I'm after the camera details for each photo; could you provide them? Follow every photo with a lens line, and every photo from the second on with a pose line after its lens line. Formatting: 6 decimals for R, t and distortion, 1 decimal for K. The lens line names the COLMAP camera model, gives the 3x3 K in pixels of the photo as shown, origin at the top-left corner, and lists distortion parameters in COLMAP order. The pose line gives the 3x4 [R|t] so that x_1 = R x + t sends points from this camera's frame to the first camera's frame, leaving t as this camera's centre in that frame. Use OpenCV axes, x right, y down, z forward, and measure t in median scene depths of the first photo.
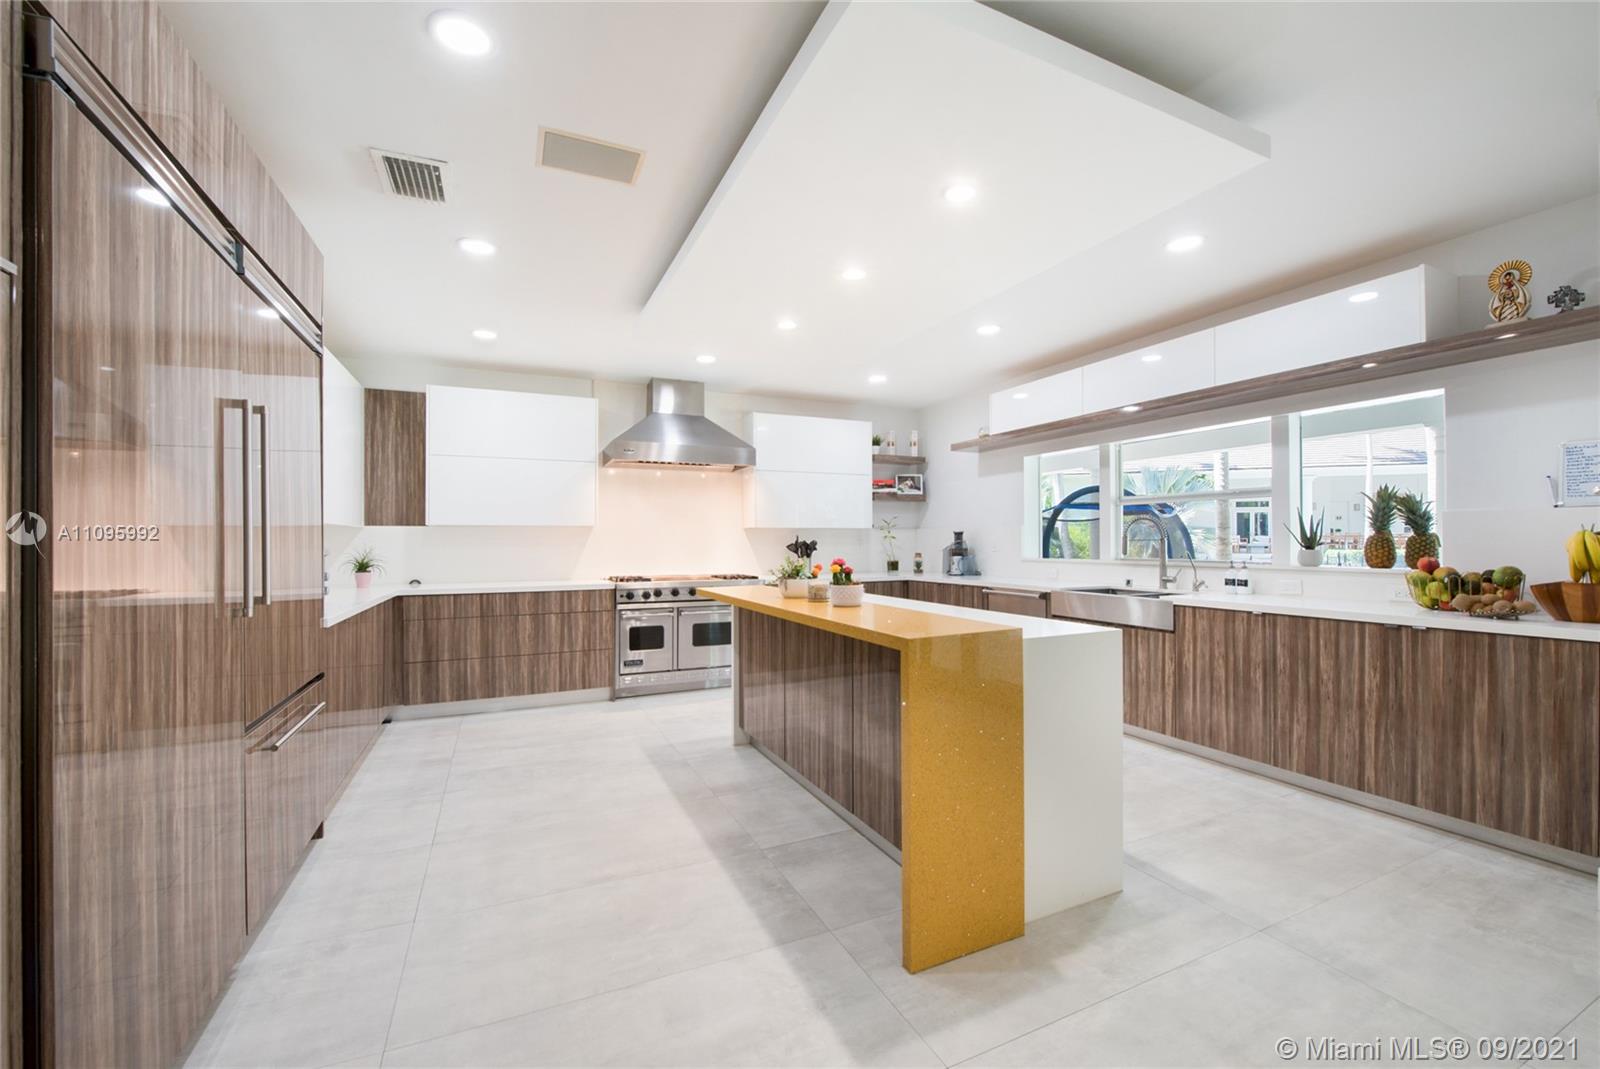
lens RADIAL K [[650.1, 0, 803.4], [0, 650.1, 537.3], [0, 0, 1]] dist [-0.015155, -0.001138]
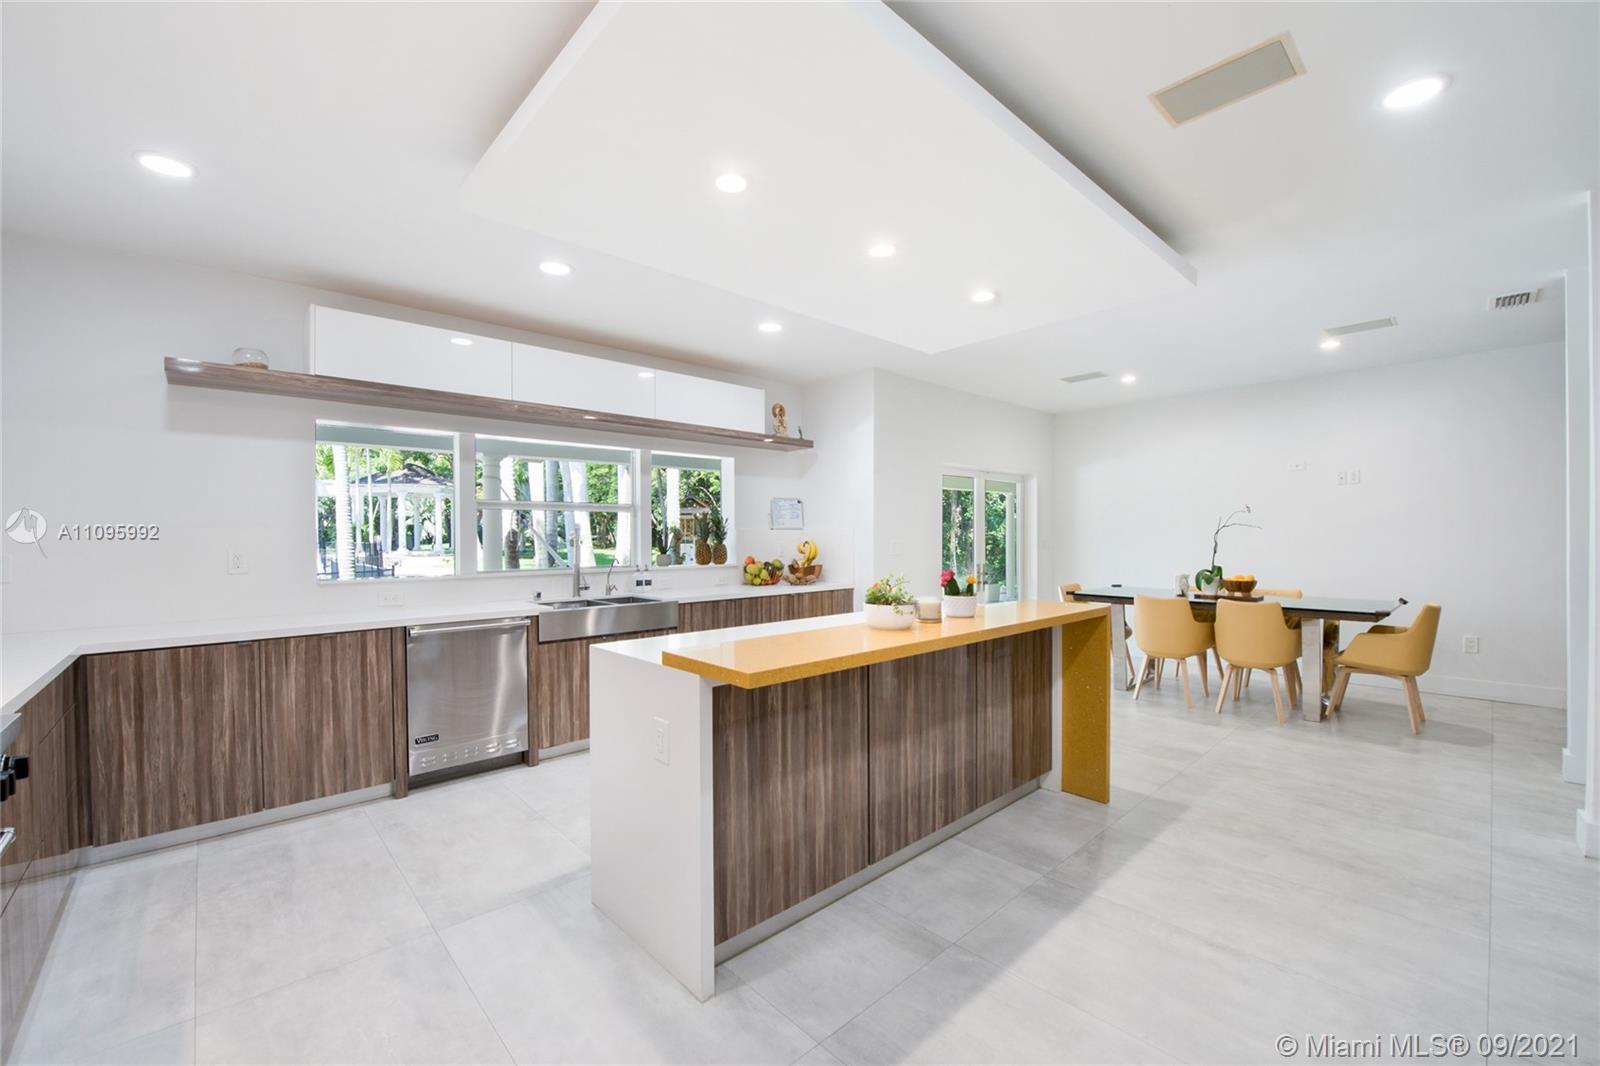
lens RADIAL K [[650.1, 0, 803.0], [0, 650.1, 537.2], [0, 0, 1]] dist [-0.015155, -0.001138]
pose [[-0.306928, 0.003995, 0.951724, -0.803818], [0.002161, 0.999992, -0.003501, -0.014523], [-0.951730, 0.000982, -0.306934, 1.512386]]
